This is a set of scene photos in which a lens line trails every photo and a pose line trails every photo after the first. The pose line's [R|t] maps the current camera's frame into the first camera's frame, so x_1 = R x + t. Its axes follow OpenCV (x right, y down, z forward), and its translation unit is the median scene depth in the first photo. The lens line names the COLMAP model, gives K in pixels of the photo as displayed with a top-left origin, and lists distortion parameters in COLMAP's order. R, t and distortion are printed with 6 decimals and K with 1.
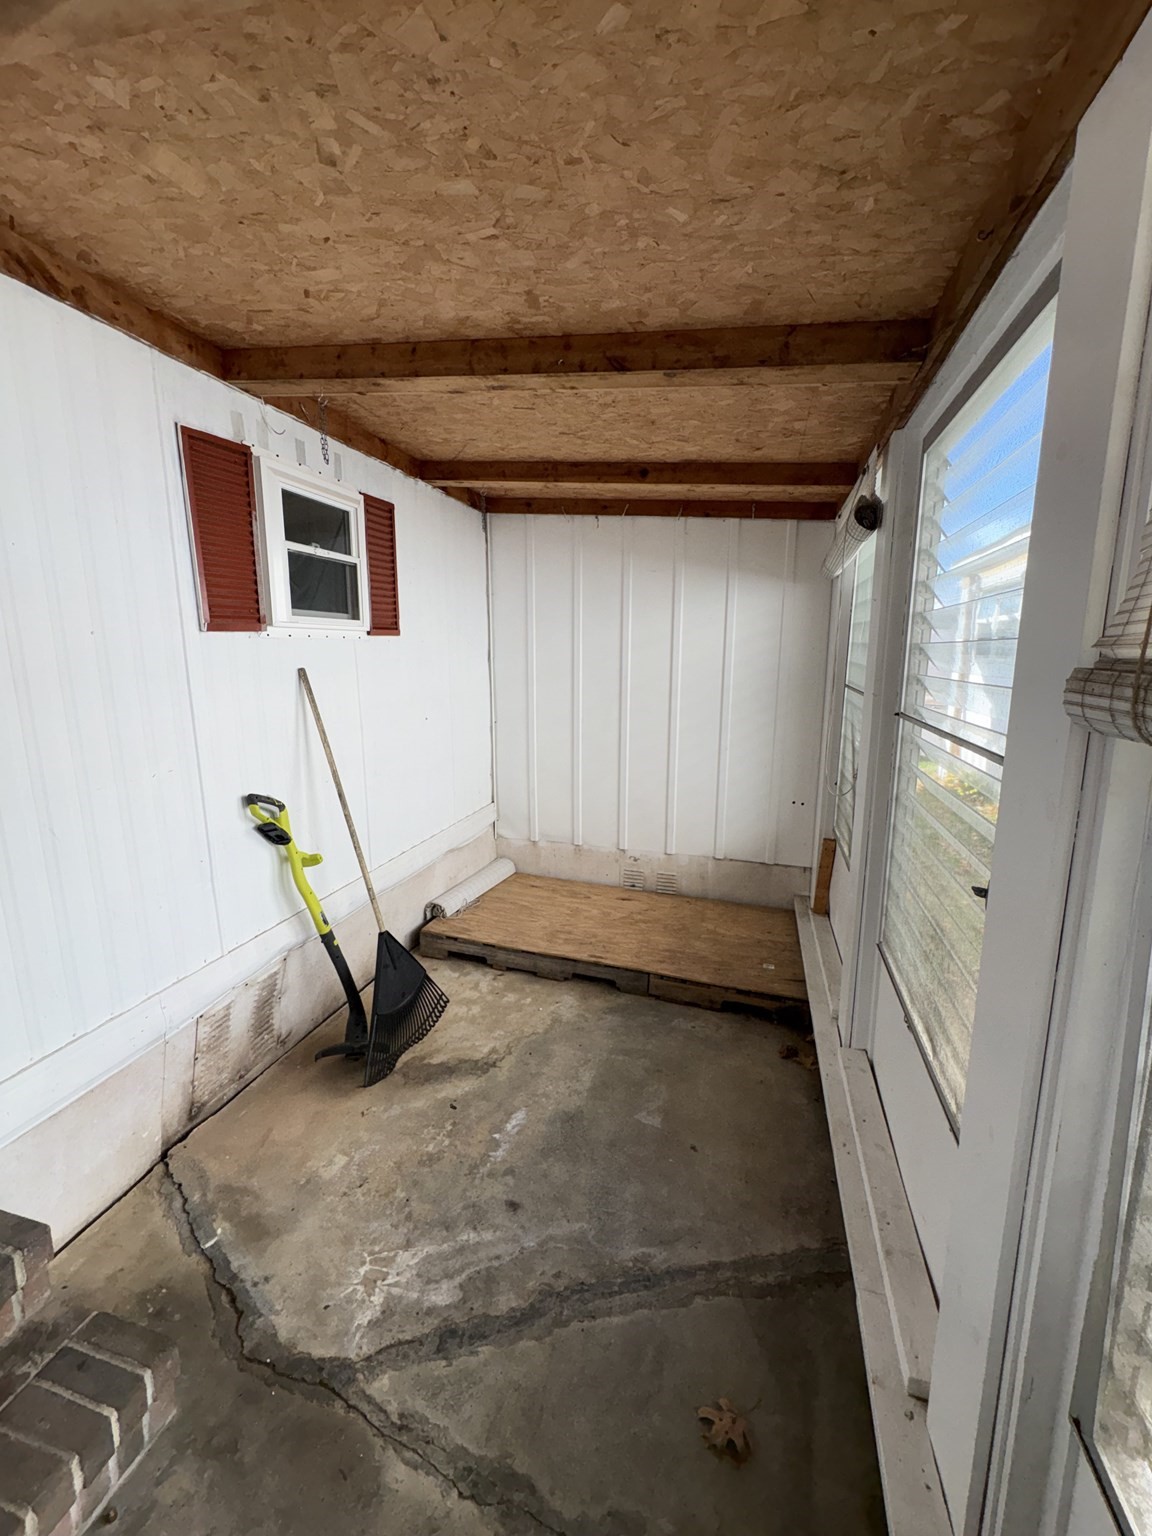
lens RADIAL K [[610.9, 0, 580.0], [0, 610.9, 762.7], [0, 0, 1]] dist [0.000013, -0.000080]
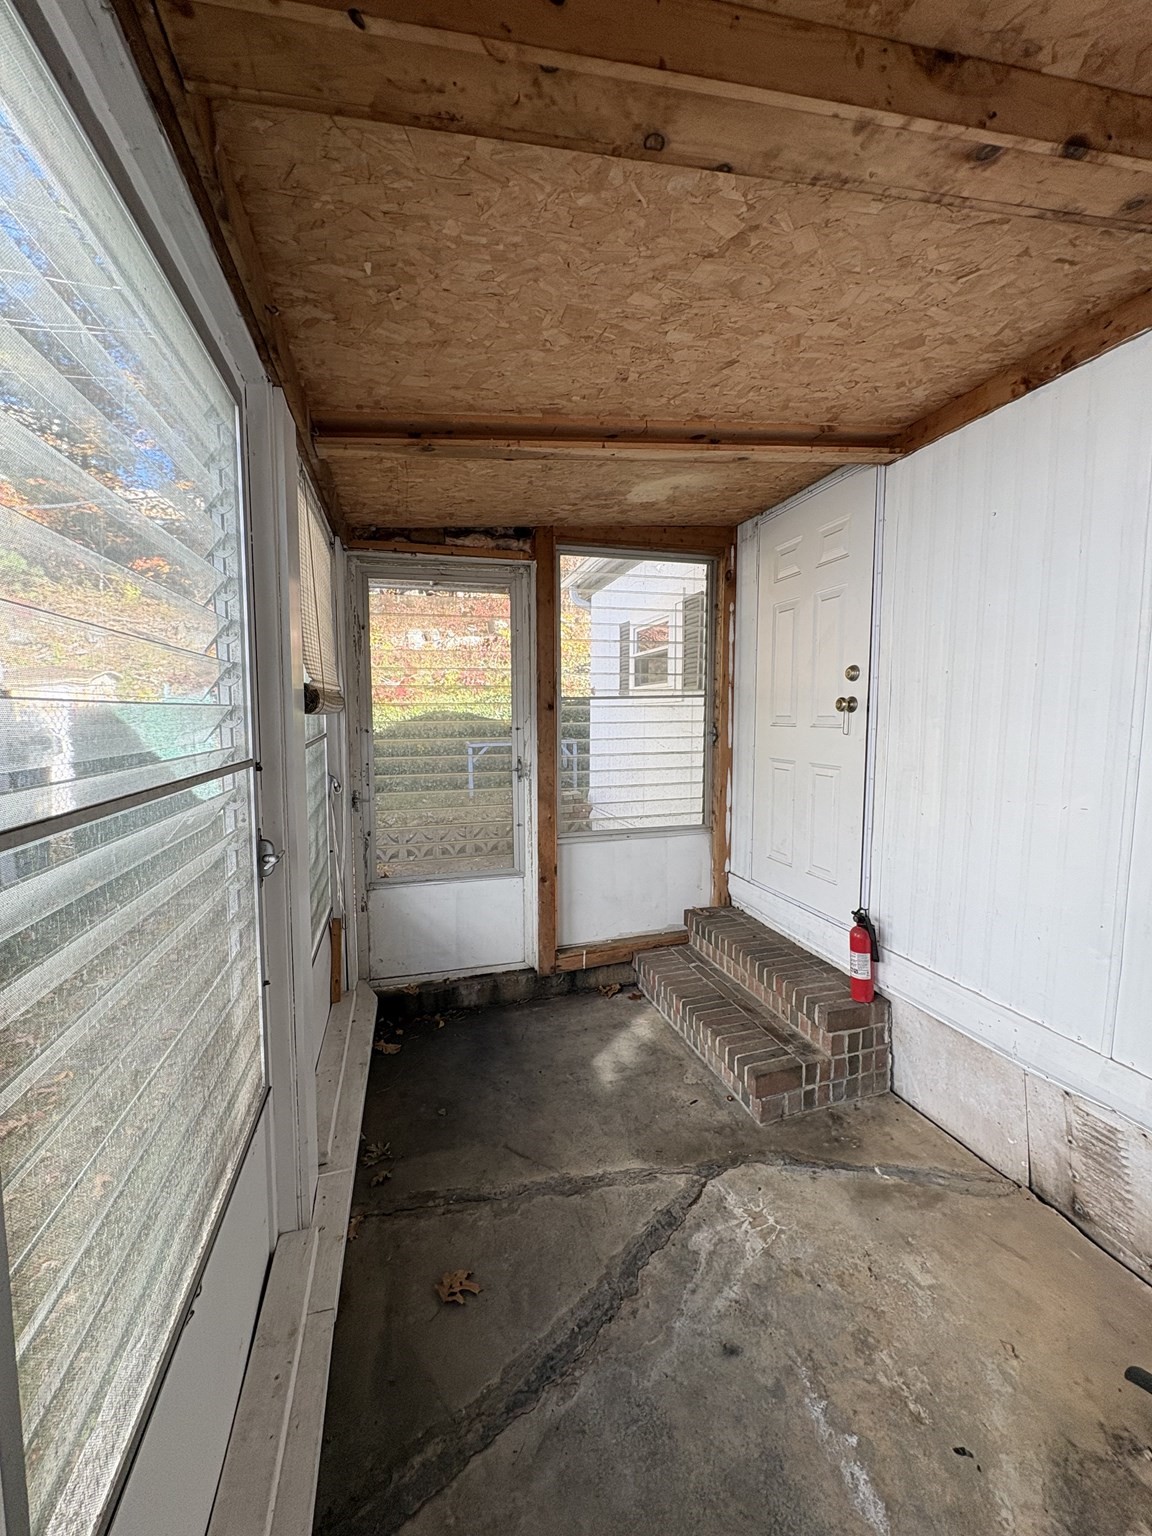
lens RADIAL K [[610.9, 0, 579.4], [0, 610.9, 763.3], [0, 0, 1]] dist [0.000013, -0.000080]
pose [[-0.851172, 0.048649, -0.522628, 0.503994], [-0.087591, 0.968569, 0.232813, -0.229203], [0.517527, 0.243941, -0.820158, 1.538687]]
